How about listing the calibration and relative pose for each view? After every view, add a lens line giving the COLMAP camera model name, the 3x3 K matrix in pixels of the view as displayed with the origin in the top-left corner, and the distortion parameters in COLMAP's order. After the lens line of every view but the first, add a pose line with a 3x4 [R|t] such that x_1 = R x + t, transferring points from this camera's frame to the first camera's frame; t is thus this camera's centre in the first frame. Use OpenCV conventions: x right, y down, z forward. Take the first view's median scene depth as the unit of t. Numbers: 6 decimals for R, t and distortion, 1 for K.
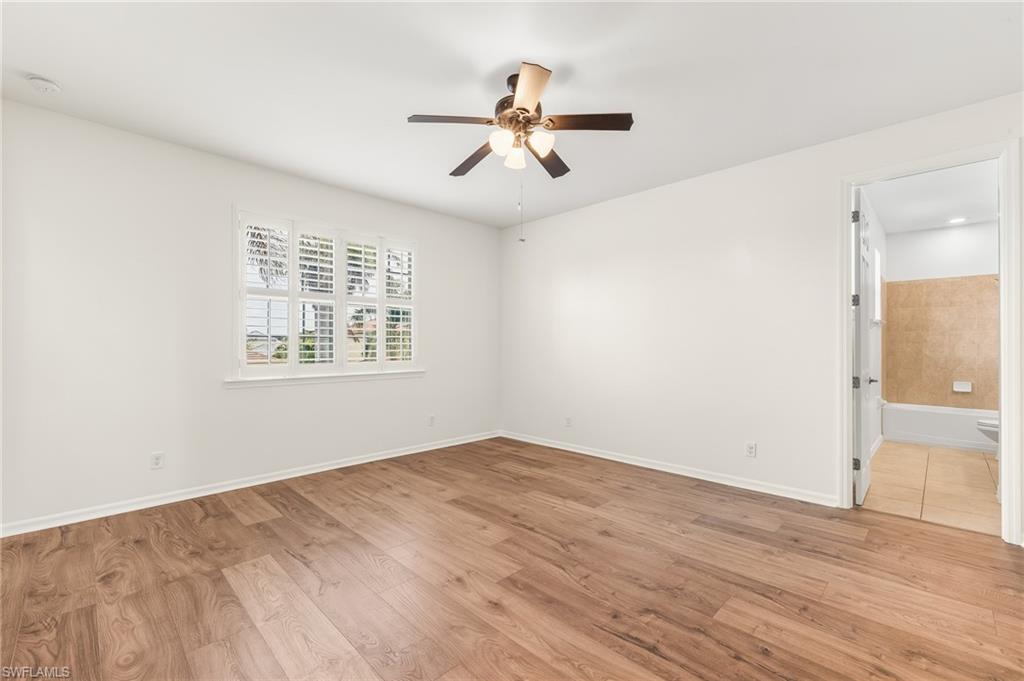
lens RADIAL K [[429.0, 0, 511.9], [0, 429.0, 342.7], [0, 0, 1]] dist [-0.004565, 0.001029]
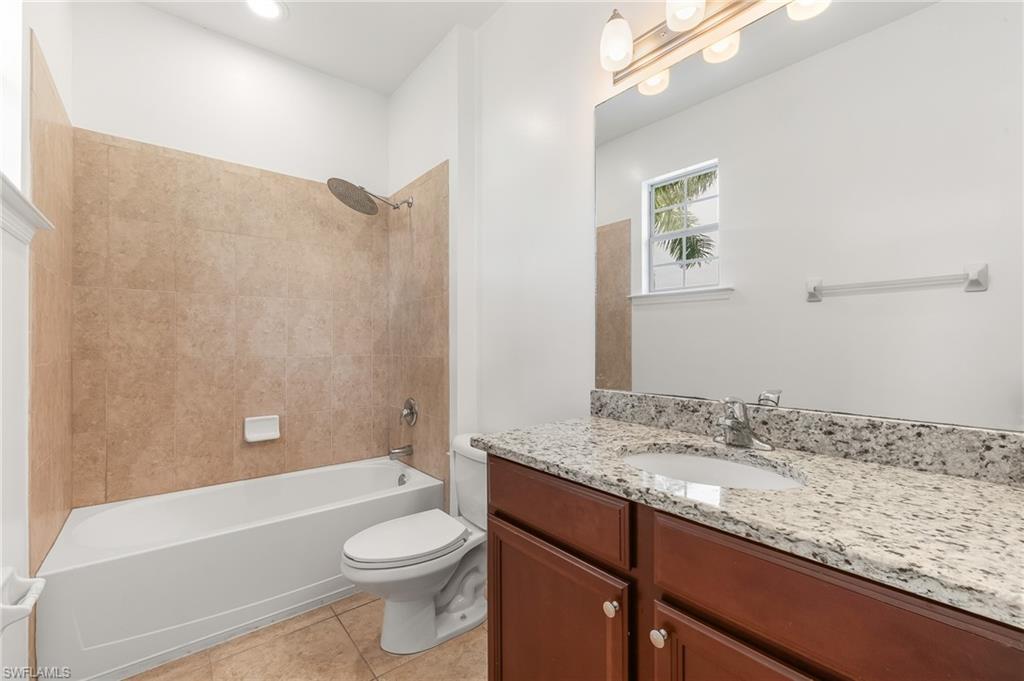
lens RADIAL K [[429.0, 0, 510.2], [0, 429.0, 343.3], [0, 0, 1]] dist [-0.004565, 0.001029]
pose [[0.101169, 0.002931, 0.994865, 0.640085], [0.000471, 0.999995, -0.002994, 0.020010], [-0.994869, 0.000772, 0.101167, 0.695187]]
